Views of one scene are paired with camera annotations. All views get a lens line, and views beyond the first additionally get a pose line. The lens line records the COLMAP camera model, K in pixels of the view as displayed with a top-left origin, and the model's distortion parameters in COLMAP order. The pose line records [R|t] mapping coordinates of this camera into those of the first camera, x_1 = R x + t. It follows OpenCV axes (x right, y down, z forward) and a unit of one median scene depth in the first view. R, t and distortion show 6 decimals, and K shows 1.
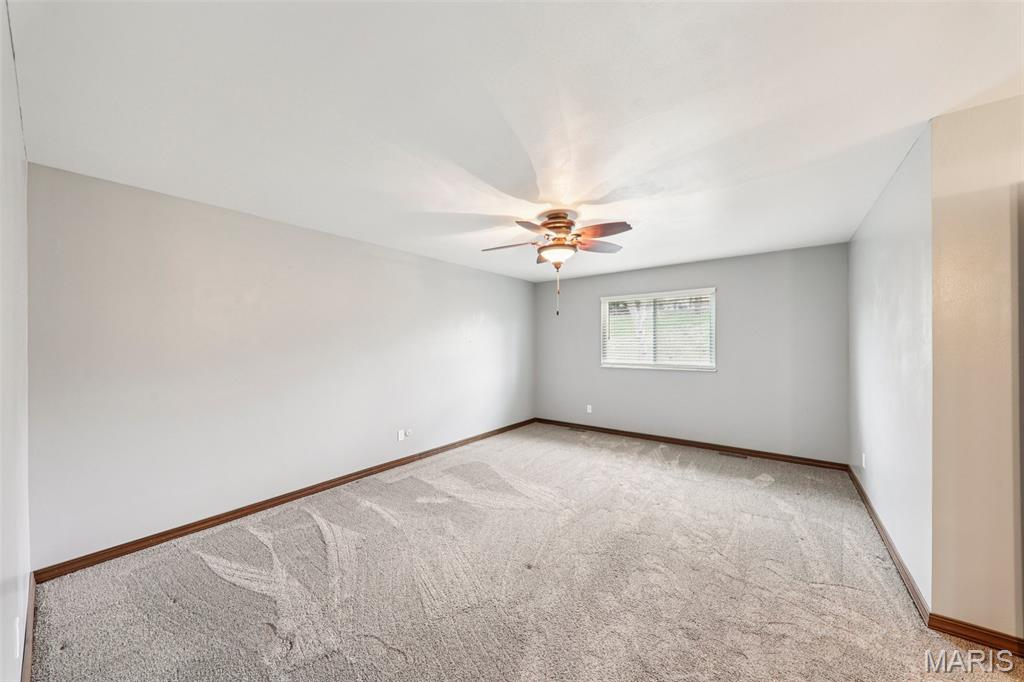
lens RADIAL K [[354.8, 0, 509.8], [0, 354.8, 341.4], [0, 0, 1]] dist [0.000388, -0.000060]
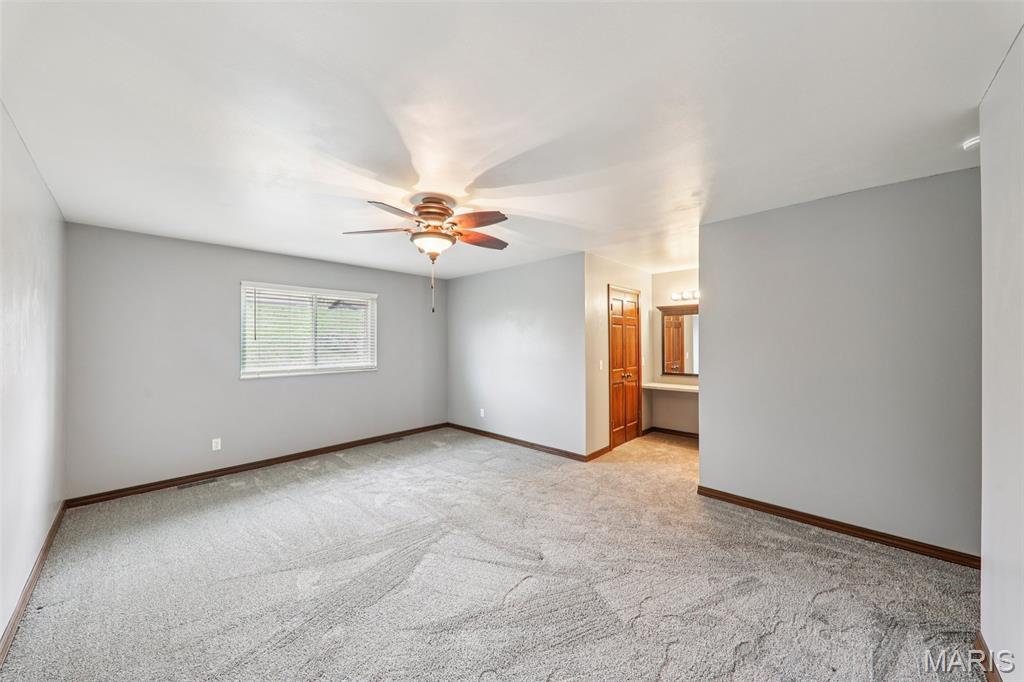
lens RADIAL K [[356.9, 0, 512.2], [0, 356.9, 338.2], [0, 0, 1]] dist [0.017555, -0.007578]
pose [[0.100879, 0.014170, 0.994798, -0.571513], [0.000847, 0.999897, -0.014328, 0.002766], [-0.994898, 0.002288, 0.100857, 0.552775]]
